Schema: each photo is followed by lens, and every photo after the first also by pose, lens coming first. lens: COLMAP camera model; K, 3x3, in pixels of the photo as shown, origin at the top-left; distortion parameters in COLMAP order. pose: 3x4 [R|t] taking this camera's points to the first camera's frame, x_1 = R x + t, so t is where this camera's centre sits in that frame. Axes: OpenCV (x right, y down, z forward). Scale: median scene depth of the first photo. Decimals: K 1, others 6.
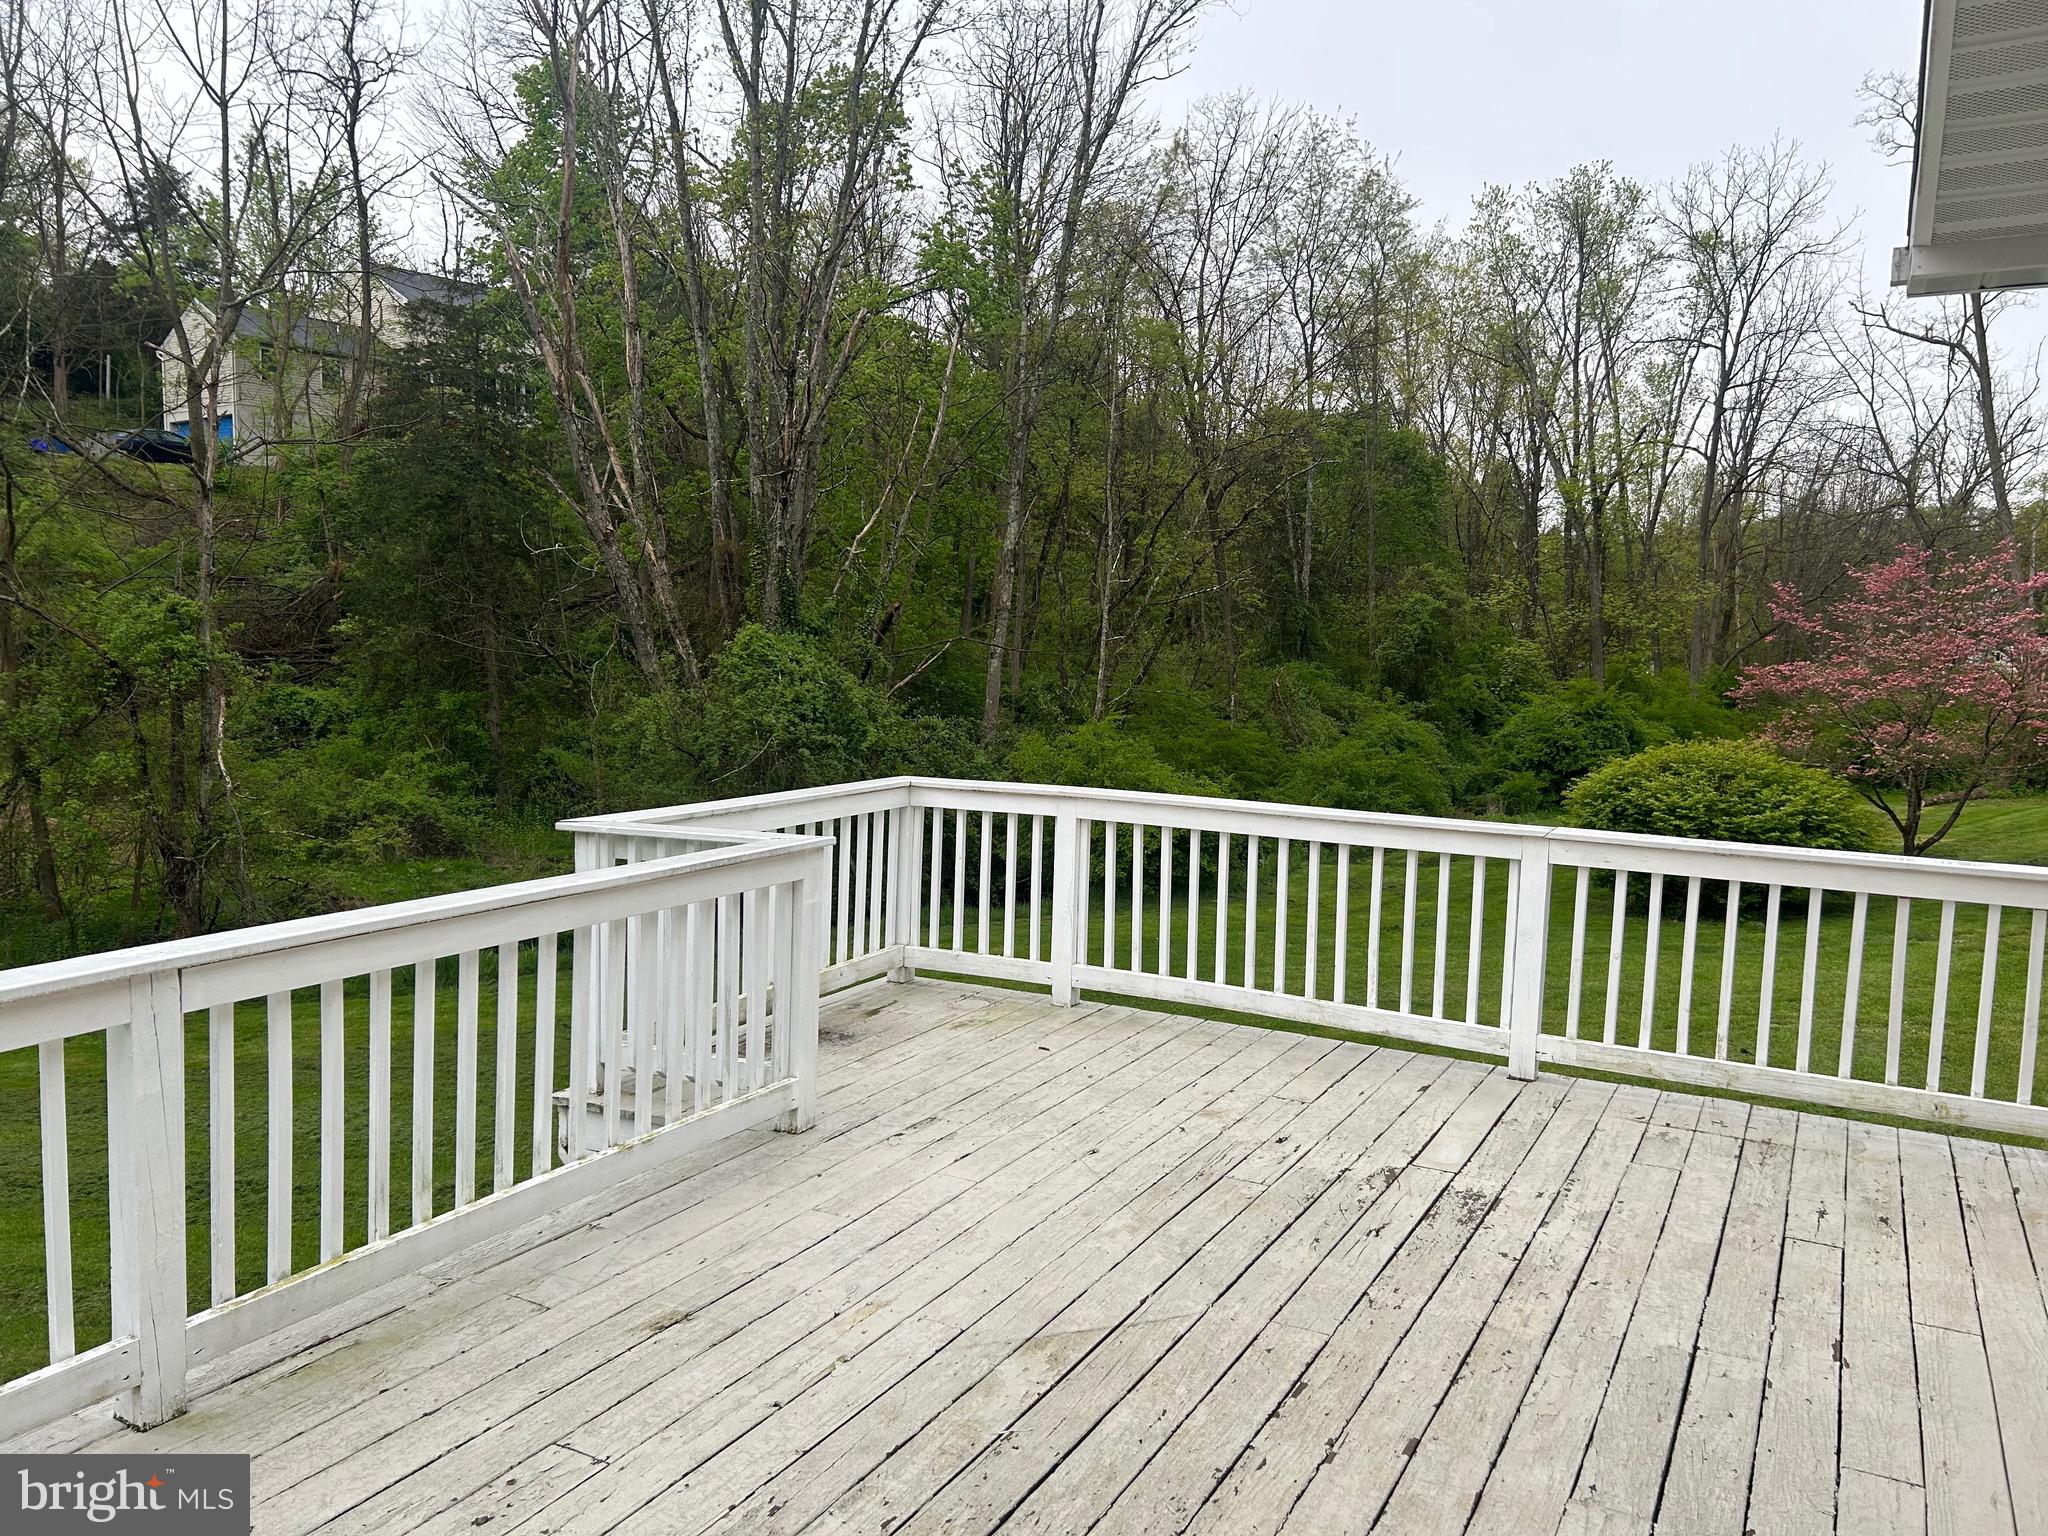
lens RADIAL K [[1561.2, 0, 1024.0], [0, 1561.2, 768.0], [0, 0, 1]] dist [0.113623, -0.166653]
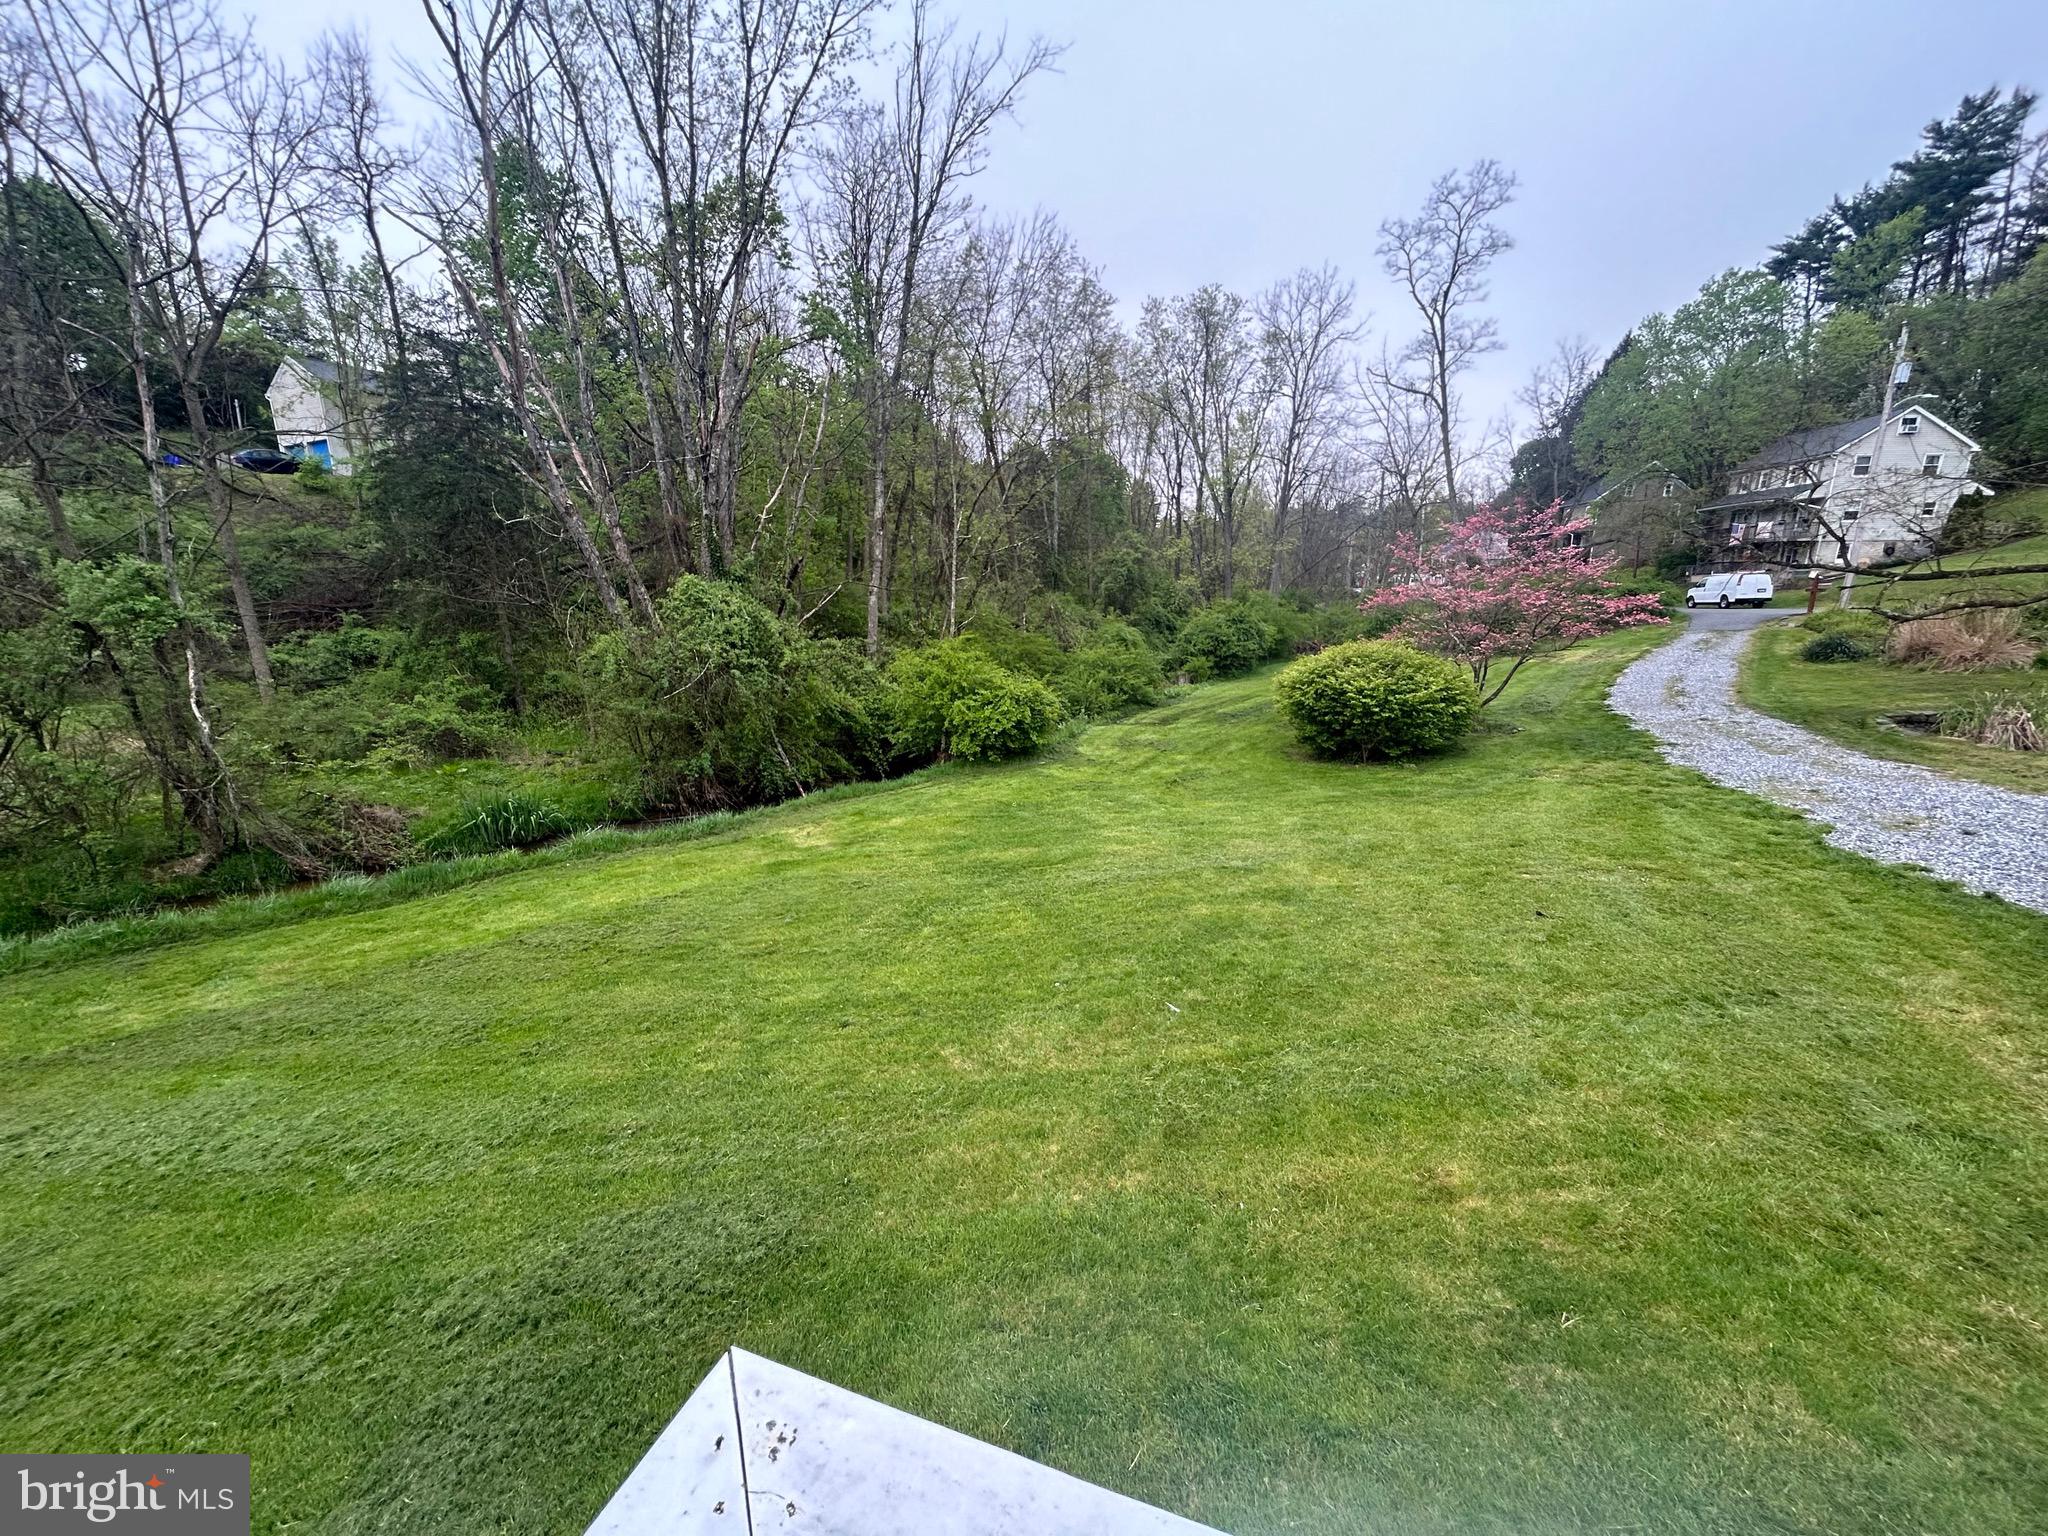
lens RADIAL K [[824.3, 0, 1020.6], [0, 824.3, 769.2], [0, 0, 1]] dist [-0.000457, 0.000153]
pose [[0.985678, -0.060371, 0.157462, -0.012258], [0.037492, 0.988806, 0.144421, -0.014167], [-0.164418, -0.136449, 0.976908, 0.184380]]
